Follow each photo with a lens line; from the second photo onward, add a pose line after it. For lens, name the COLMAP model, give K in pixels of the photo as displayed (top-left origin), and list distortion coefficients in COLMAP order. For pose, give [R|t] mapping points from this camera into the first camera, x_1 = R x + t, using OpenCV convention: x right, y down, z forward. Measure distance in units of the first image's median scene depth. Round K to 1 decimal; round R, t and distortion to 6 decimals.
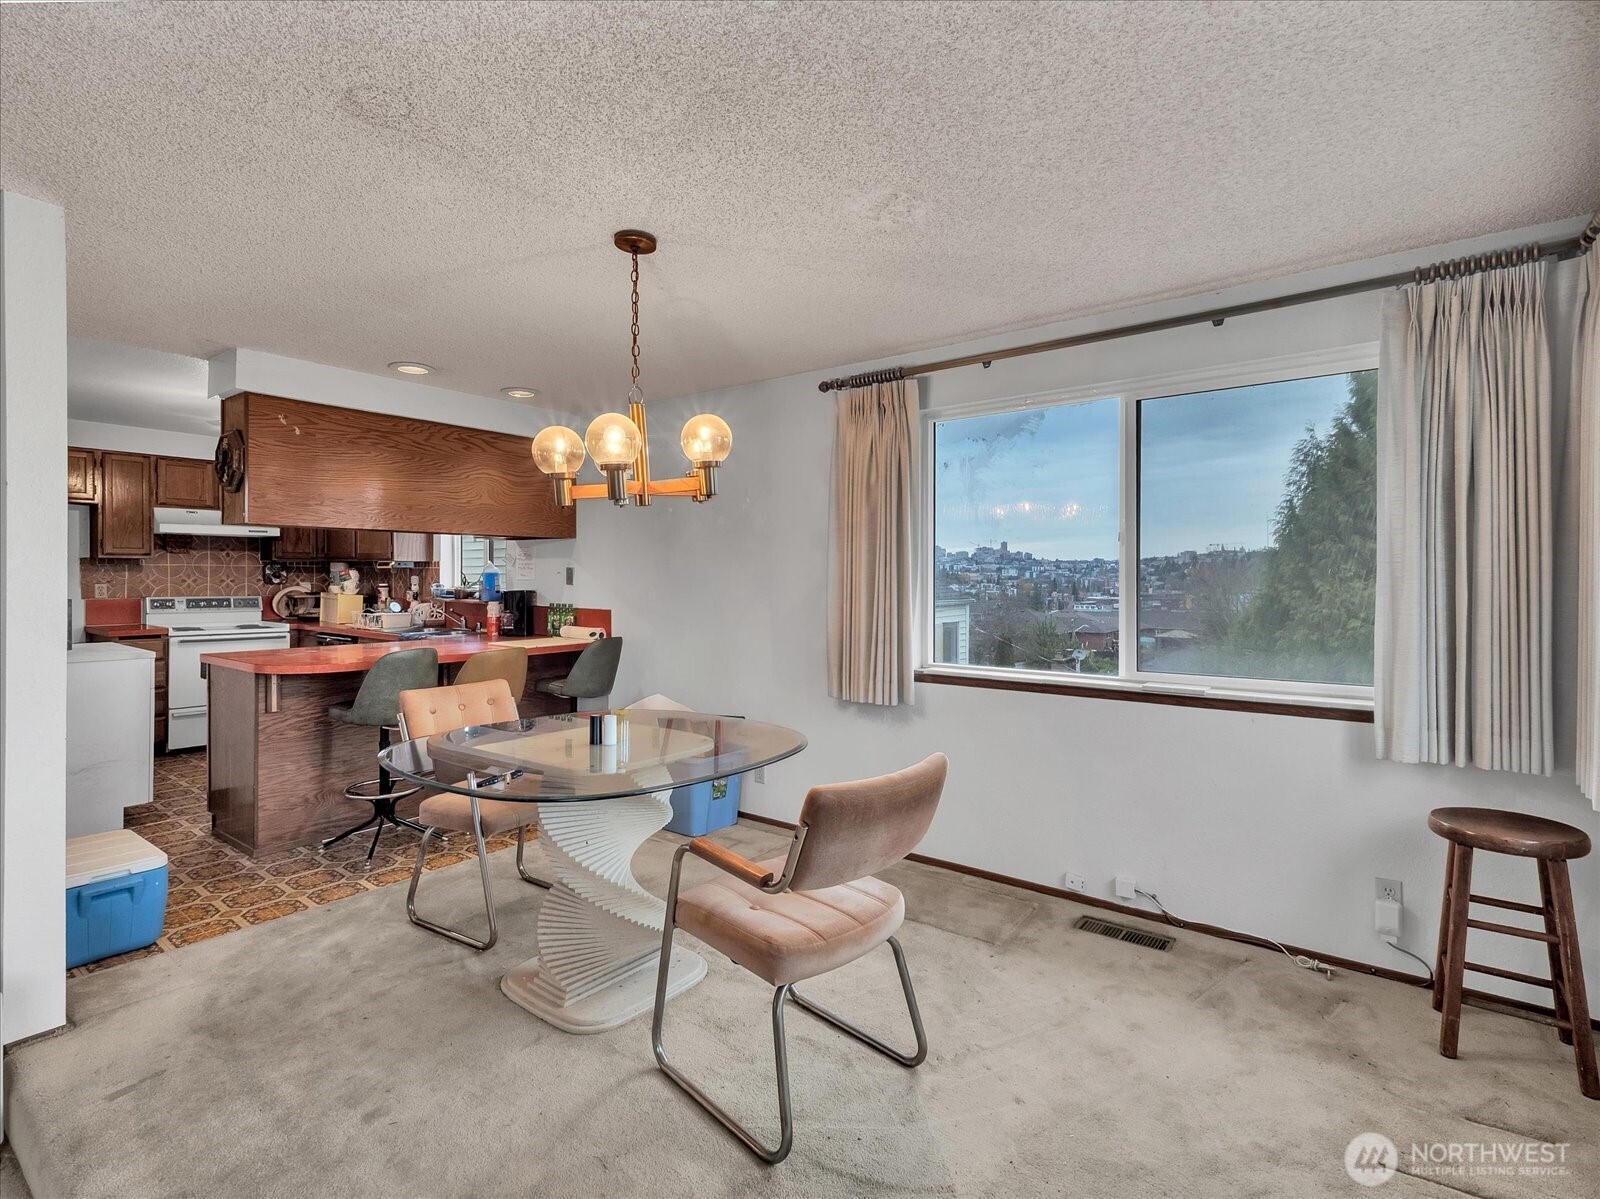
lens RADIAL K [[781.1, 0, 805.6], [0, 781.1, 582.4], [0, 0, 1]] dist [0.017003, -0.012681]
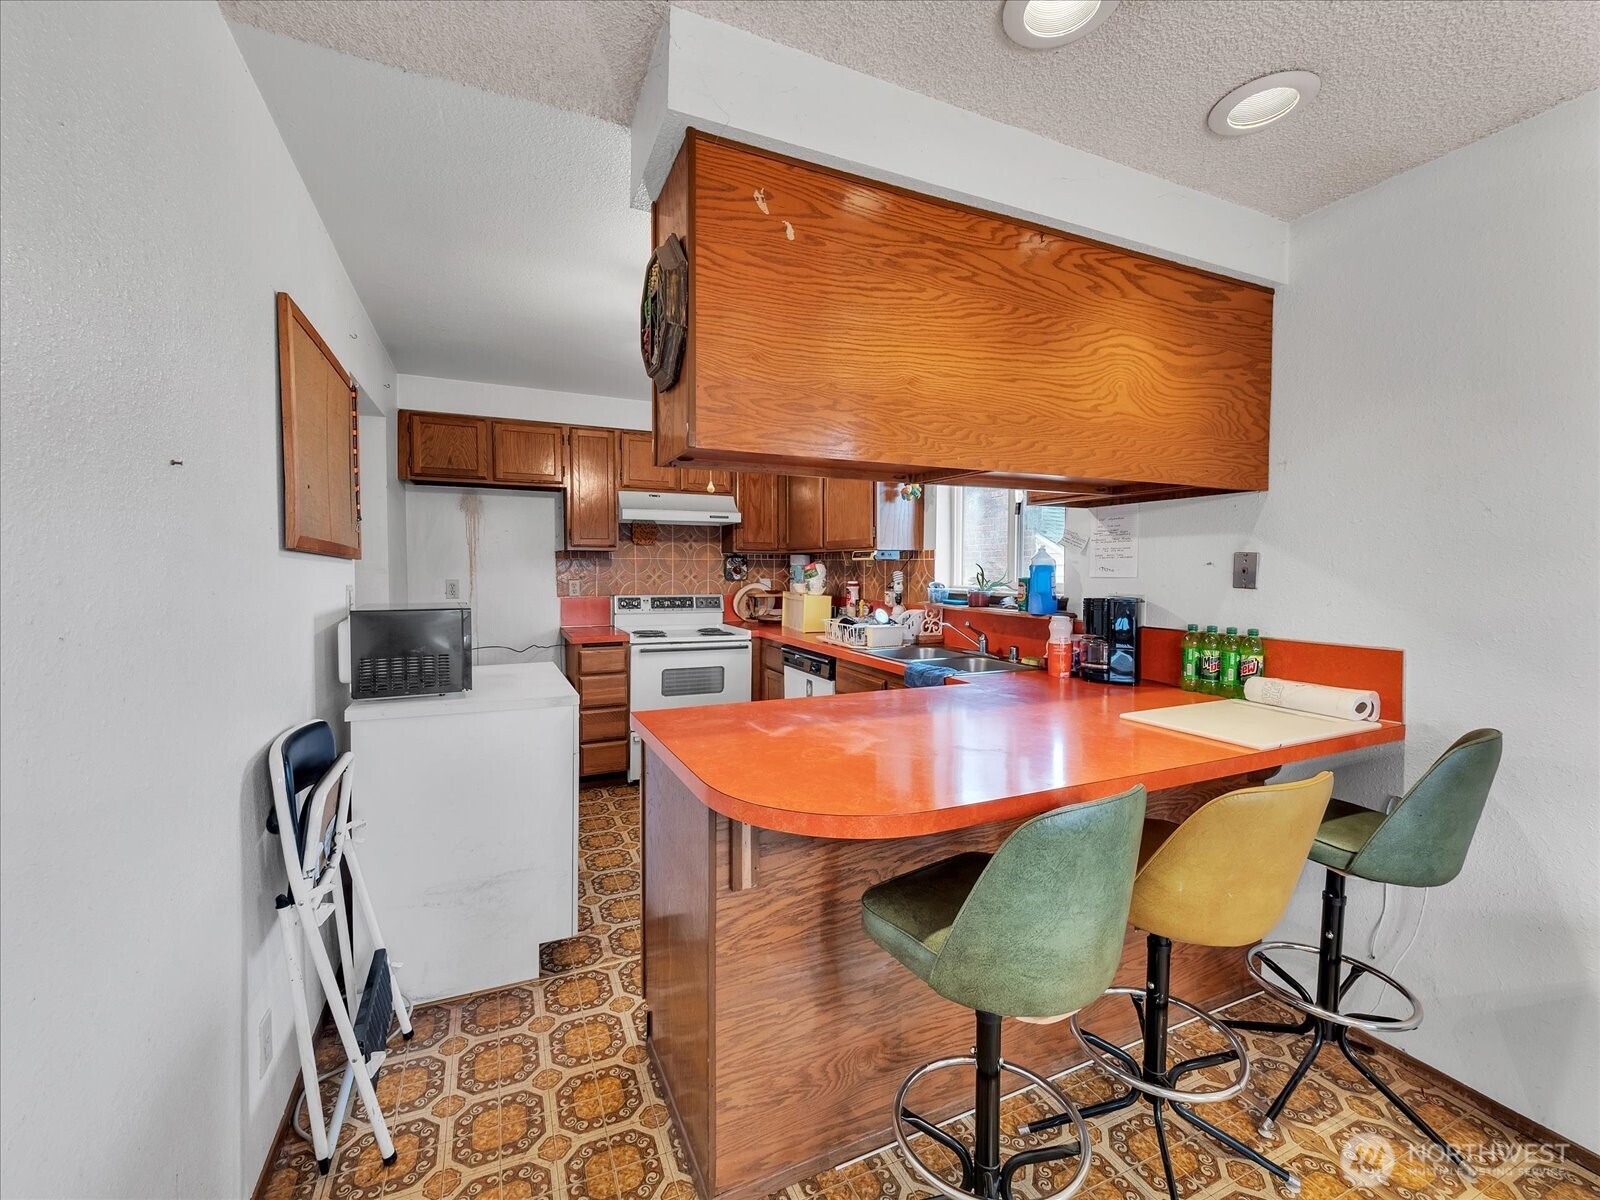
lens RADIAL K [[671.7, 0, 800.0], [0, 671.7, 600.0], [0, 0, 1]] dist [-0.001038, -0.000106]
pose [[0.881322, 0.019658, -0.472107, -0.309581], [-0.003370, 0.999370, 0.035323, -0.003279], [0.472504, -0.029540, 0.880833, 0.447753]]
